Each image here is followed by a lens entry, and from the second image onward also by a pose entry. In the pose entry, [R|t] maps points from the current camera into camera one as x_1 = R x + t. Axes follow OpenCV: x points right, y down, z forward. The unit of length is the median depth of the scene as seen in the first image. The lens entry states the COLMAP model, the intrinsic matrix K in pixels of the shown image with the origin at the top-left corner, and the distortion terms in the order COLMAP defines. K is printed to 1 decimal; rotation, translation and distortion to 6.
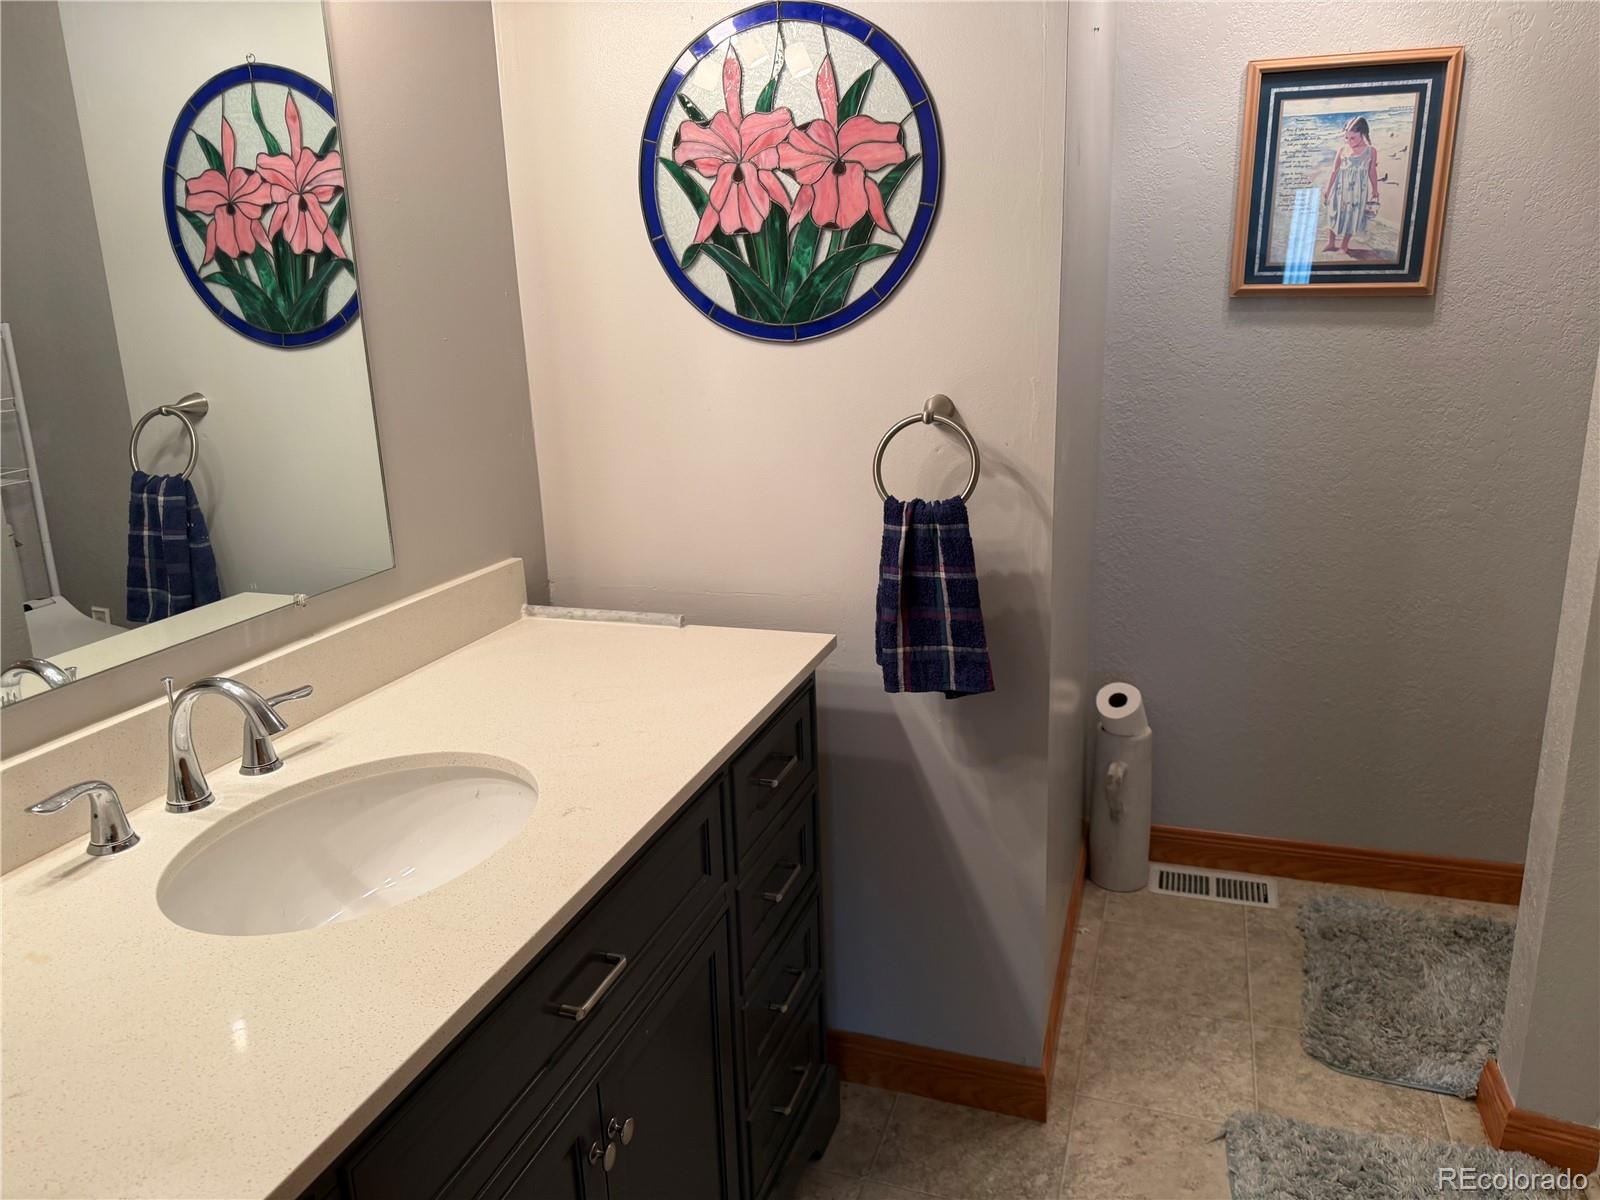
lens RADIAL K [[1121.2, 0, 808.8], [0, 1121.2, 588.8], [0, 0, 1]] dist [0.047446, -0.066398]
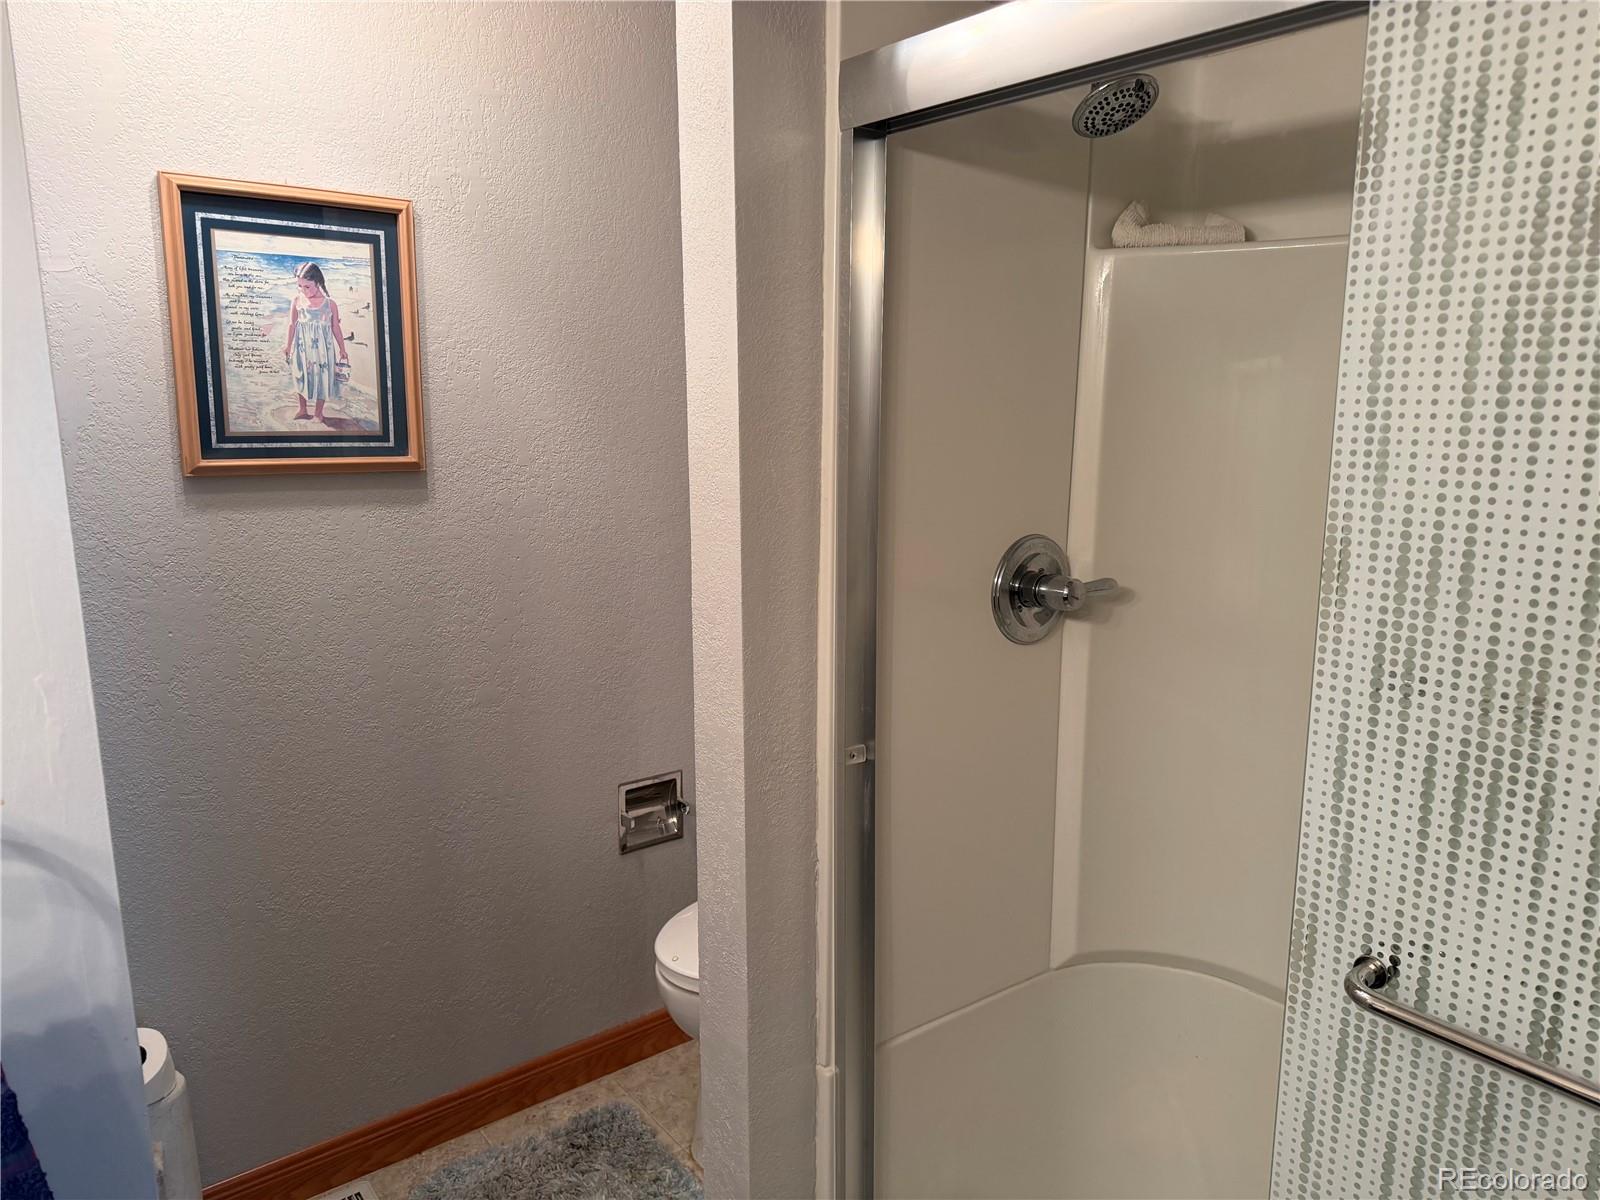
lens RADIAL K [[1121.2, 0, 798.0], [0, 1121.2, 602.4], [0, 0, 1]] dist [0.047446, -0.066398]
pose [[0.549404, -0.126125, 0.825983, -0.034382], [0.197167, 0.980195, 0.018526, -0.115188], [-0.811961, 0.152678, 0.563391, 0.273922]]
